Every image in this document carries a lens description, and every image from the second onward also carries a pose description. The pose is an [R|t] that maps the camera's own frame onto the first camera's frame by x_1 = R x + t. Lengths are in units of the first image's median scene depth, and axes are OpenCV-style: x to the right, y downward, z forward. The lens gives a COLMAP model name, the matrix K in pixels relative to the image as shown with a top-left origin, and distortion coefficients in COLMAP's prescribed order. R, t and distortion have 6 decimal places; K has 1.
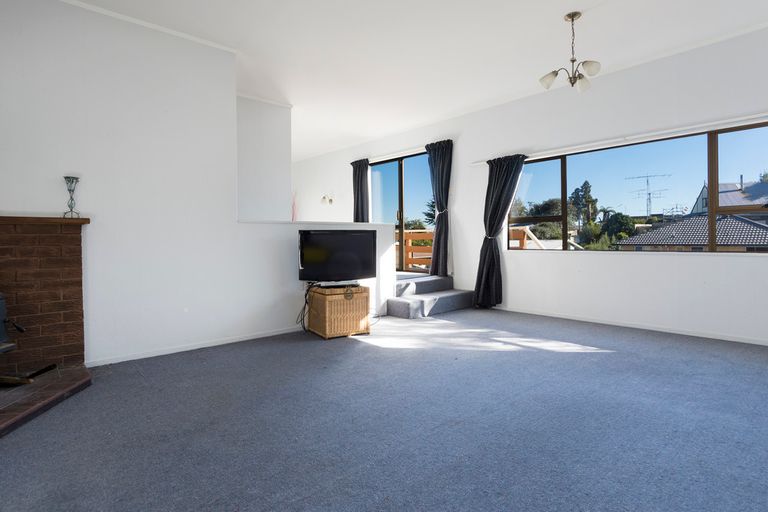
lens RADIAL K [[405.4, 0, 381.8], [0, 405.4, 246.1], [0, 0, 1]] dist [-0.002656, -0.000832]
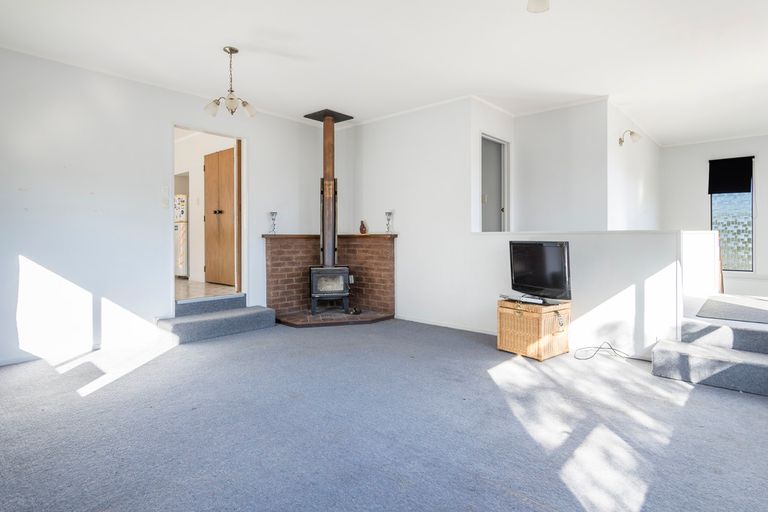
lens RADIAL K [[405.4, 0, 381.8], [0, 405.4, 246.1], [0, 0, 1]] dist [-0.002656, -0.000832]
pose [[0.088808, 0.010891, -0.995989, 1.048257], [-0.028116, 0.999569, 0.008423, -0.030612], [0.995652, 0.027256, 0.089076, 0.789250]]
